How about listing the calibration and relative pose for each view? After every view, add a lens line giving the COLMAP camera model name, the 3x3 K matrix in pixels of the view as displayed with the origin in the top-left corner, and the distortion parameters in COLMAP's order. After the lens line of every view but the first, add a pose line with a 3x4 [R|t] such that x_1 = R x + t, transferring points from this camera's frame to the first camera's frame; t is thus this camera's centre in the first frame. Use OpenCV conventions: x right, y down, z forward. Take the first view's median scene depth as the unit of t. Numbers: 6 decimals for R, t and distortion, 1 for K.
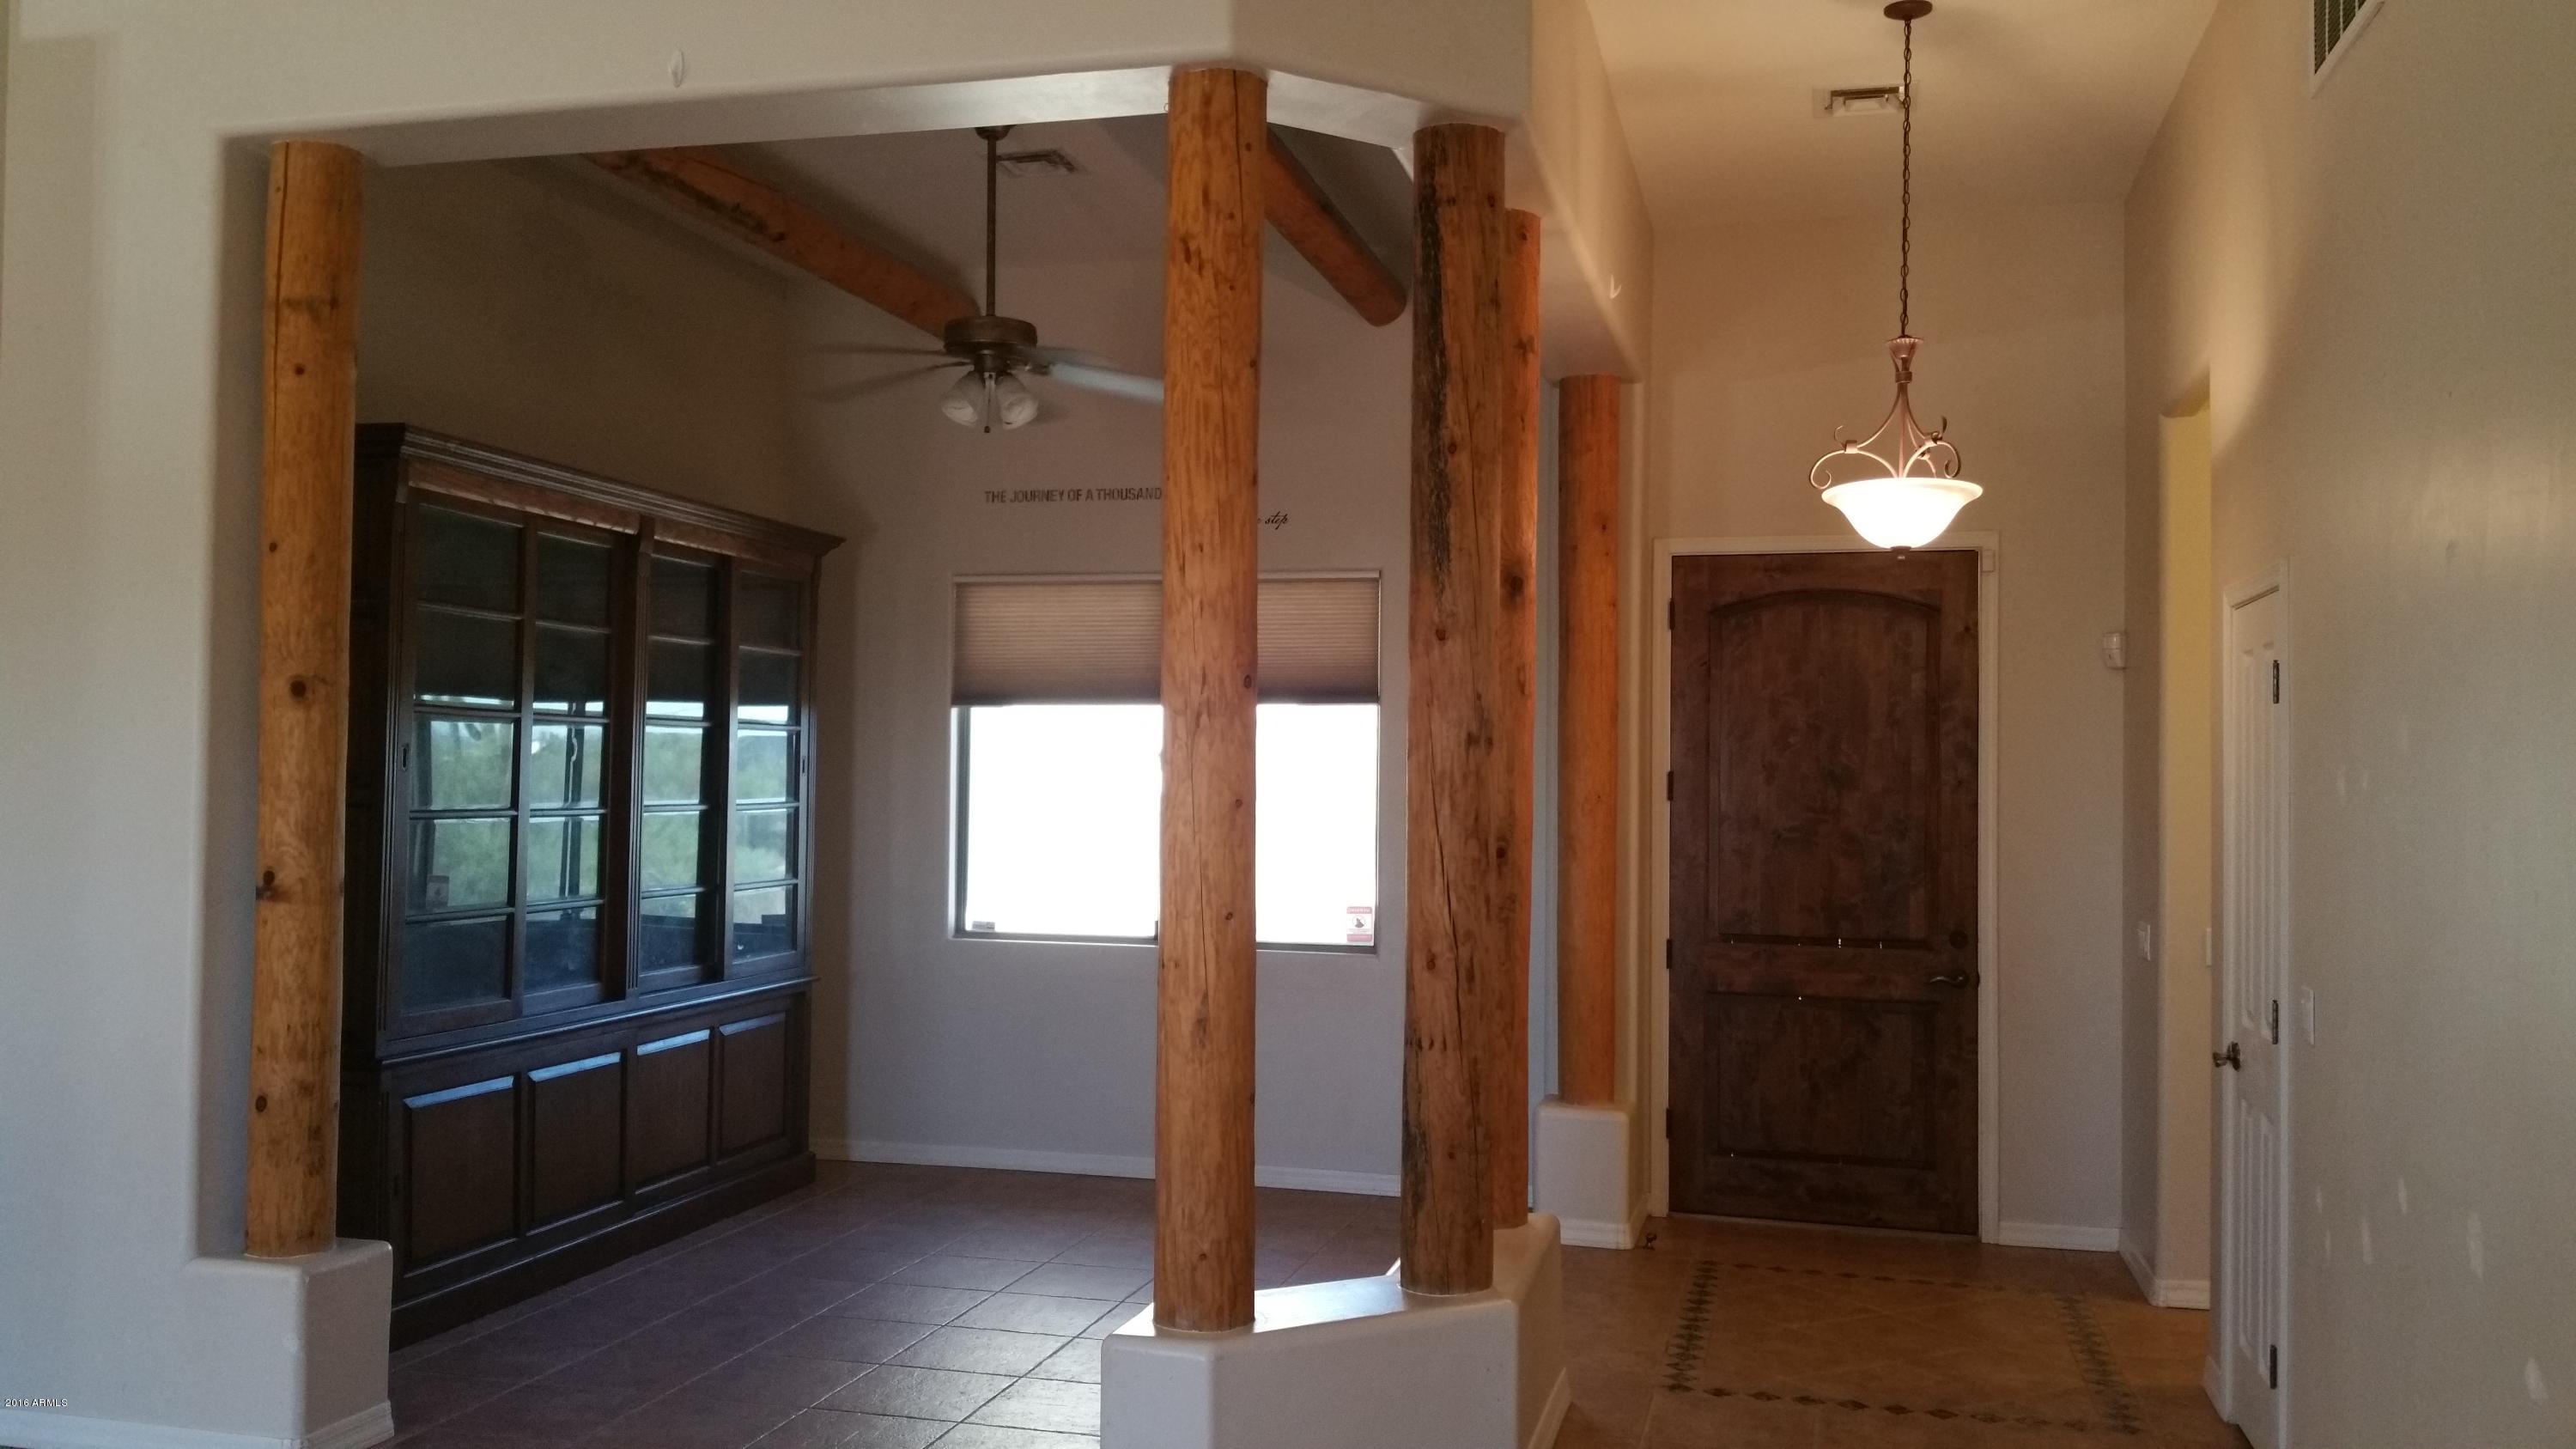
lens RADIAL K [[2246.9, 0, 1172.8], [0, 2246.9, 719.5], [0, 0, 1]] dist [0.142509, -0.349596]
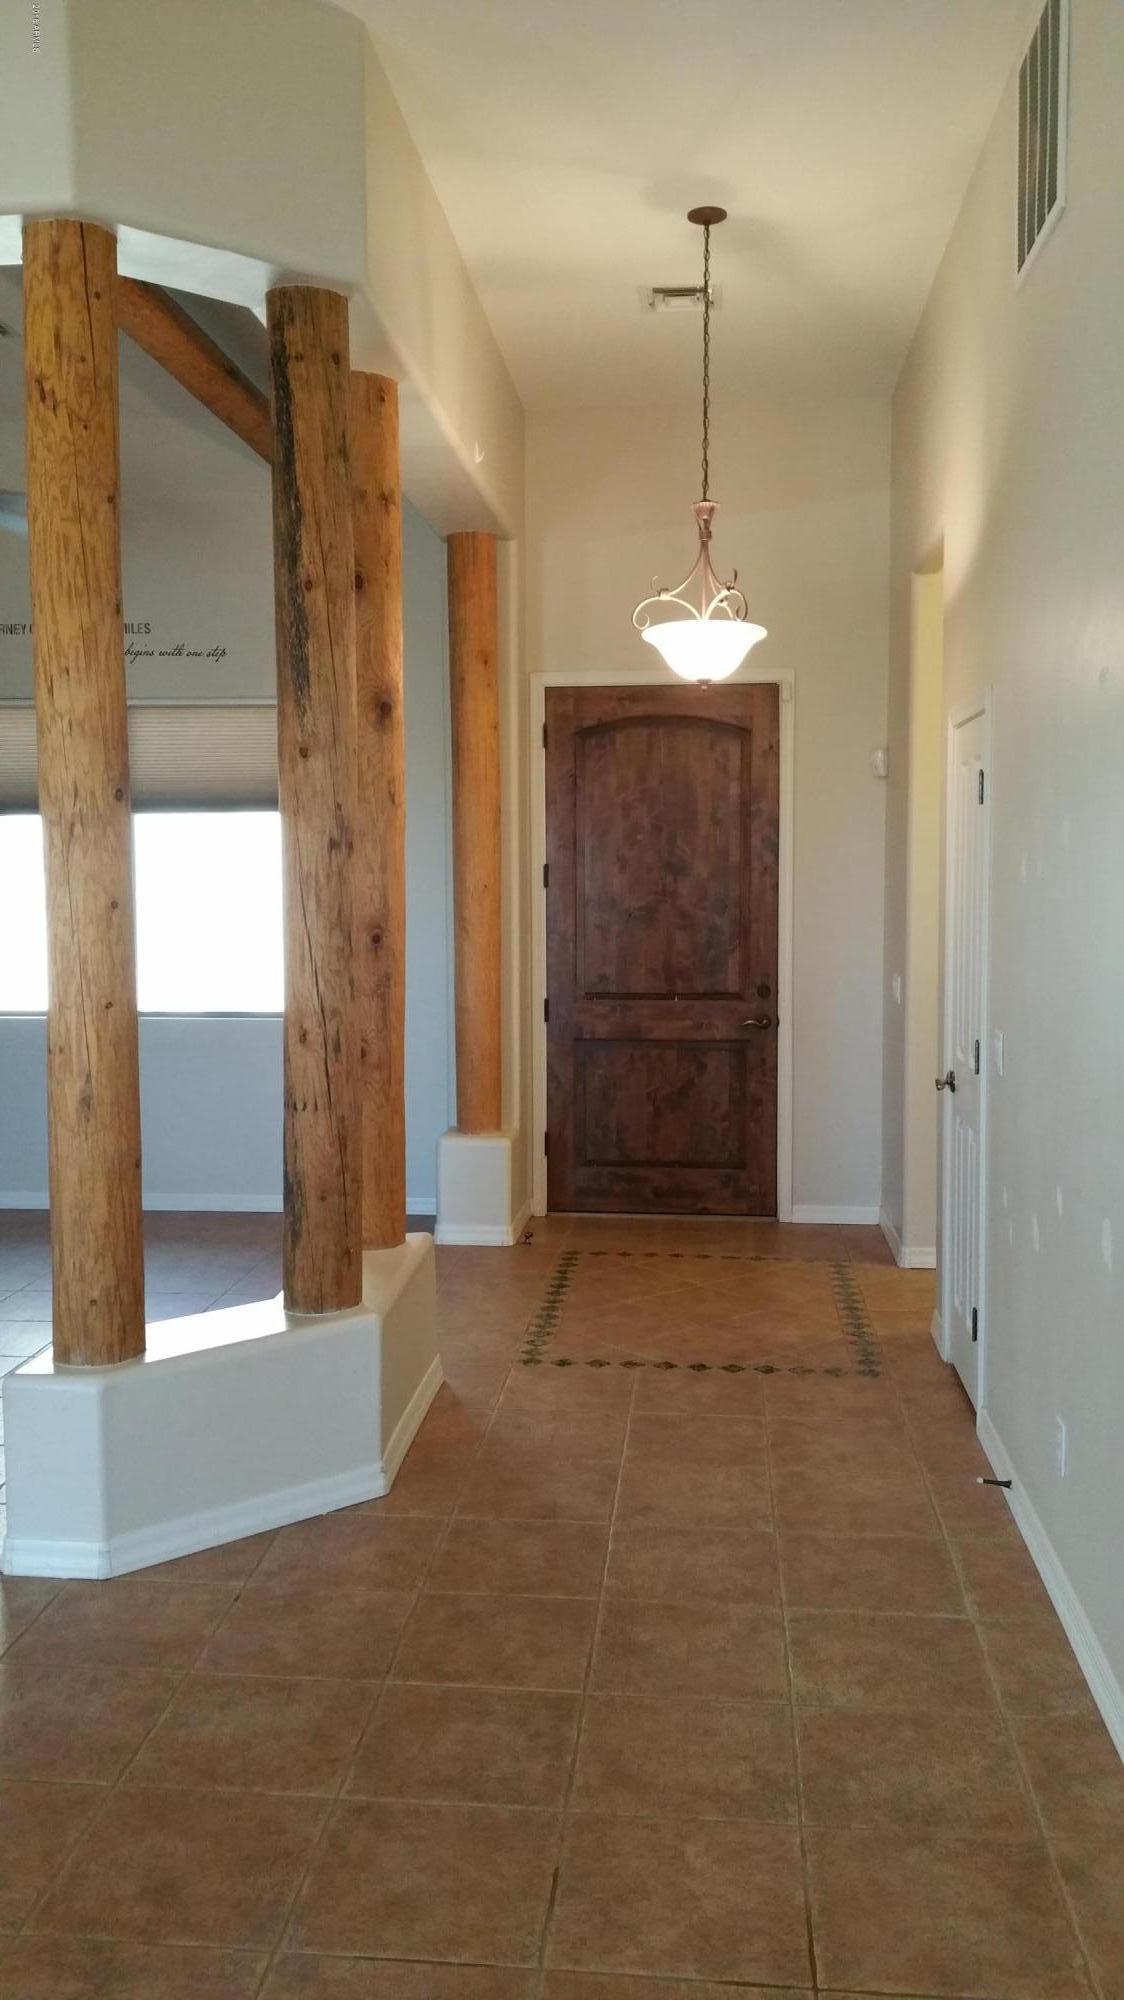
lens RADIAL K [[1744.2, 0, 562.0], [0, 1744.2, 1000.0], [0, 0, 1]] dist [0.142509, -0.349596]
pose [[0.981354, -0.031301, 0.189641, 0.069610], [0.011712, 0.994555, 0.103550, -0.003004], [-0.191849, -0.099398, 0.976378, 0.087540]]
